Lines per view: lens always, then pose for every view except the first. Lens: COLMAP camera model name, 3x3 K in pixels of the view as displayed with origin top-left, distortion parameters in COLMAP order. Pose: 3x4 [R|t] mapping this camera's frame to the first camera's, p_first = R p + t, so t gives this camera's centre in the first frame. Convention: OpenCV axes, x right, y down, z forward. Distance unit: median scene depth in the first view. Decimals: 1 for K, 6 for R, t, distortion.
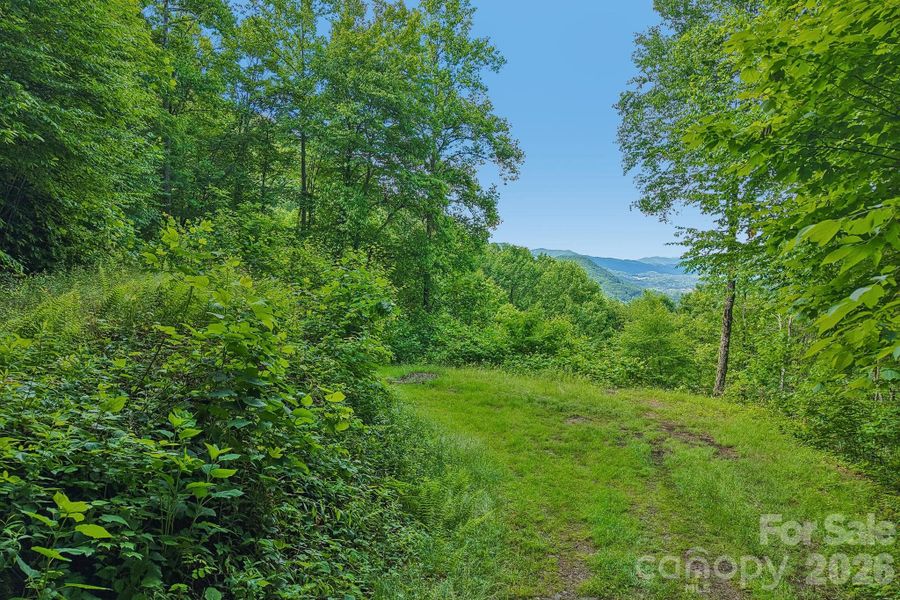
lens RADIAL K [[636.8, 0, 441.9], [0, 636.8, 306.0], [0, 0, 1]] dist [0.057284, -0.029397]
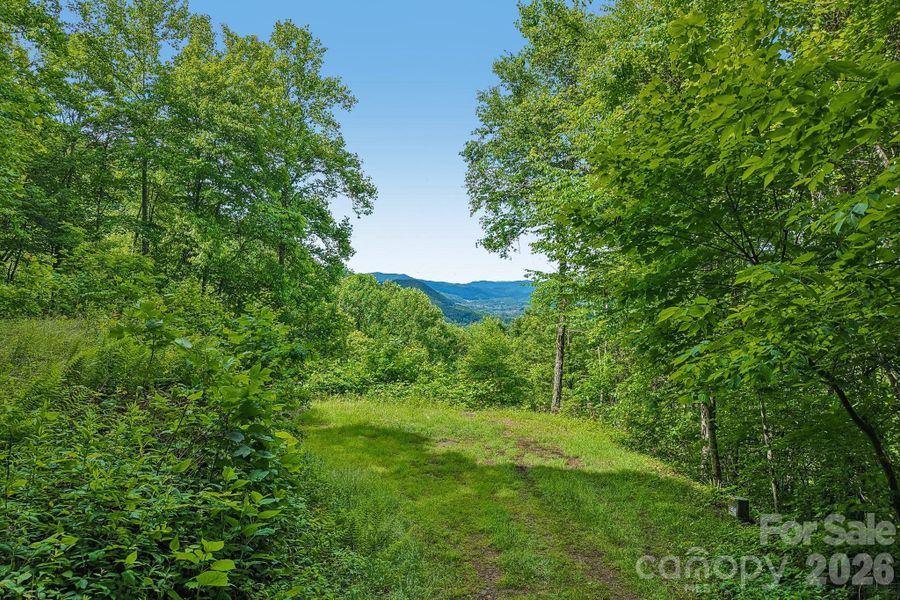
lens RADIAL K [[636.8, 0, 457.9], [0, 636.8, 303.4], [0, 0, 1]] dist [0.057284, -0.029397]
pose [[0.960884, -0.009839, 0.276777, -0.035039], [0.020981, 0.999083, -0.037323, -0.010049], [-0.276156, 0.041670, 0.960209, -0.033411]]
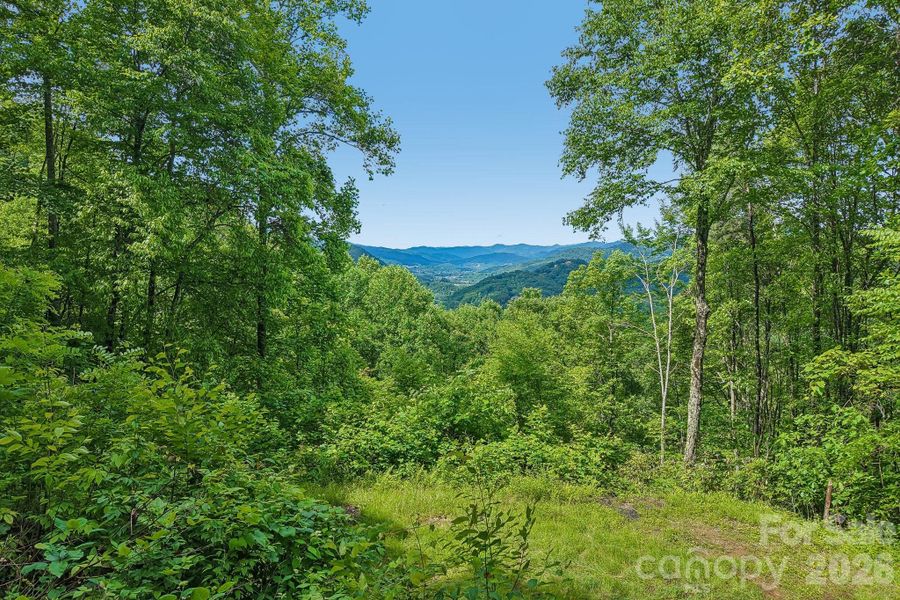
lens RADIAL K [[636.8, 0, 455.6], [0, 636.8, 298.0], [0, 0, 1]] dist [0.057284, -0.029397]
pose [[0.930828, -0.027650, 0.364411, -0.084171], [0.025568, 0.999618, 0.010537, -0.061127], [-0.364563, -0.000491, 0.931179, 0.290479]]
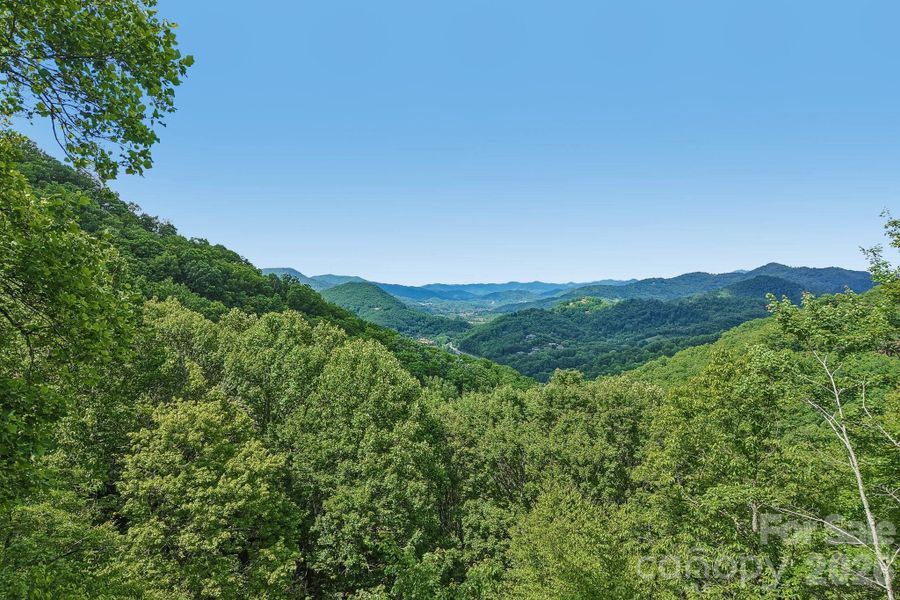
lens RADIAL K [[636.8, 0, 443.9], [0, 636.8, 295.0], [0, 0, 1]] dist [0.057284, -0.029397]
pose [[0.945370, -0.005285, 0.325956, 0.139194], [0.023864, 0.998308, -0.053026, -0.147955], [-0.325124, 0.057908, 0.943897, 0.783287]]
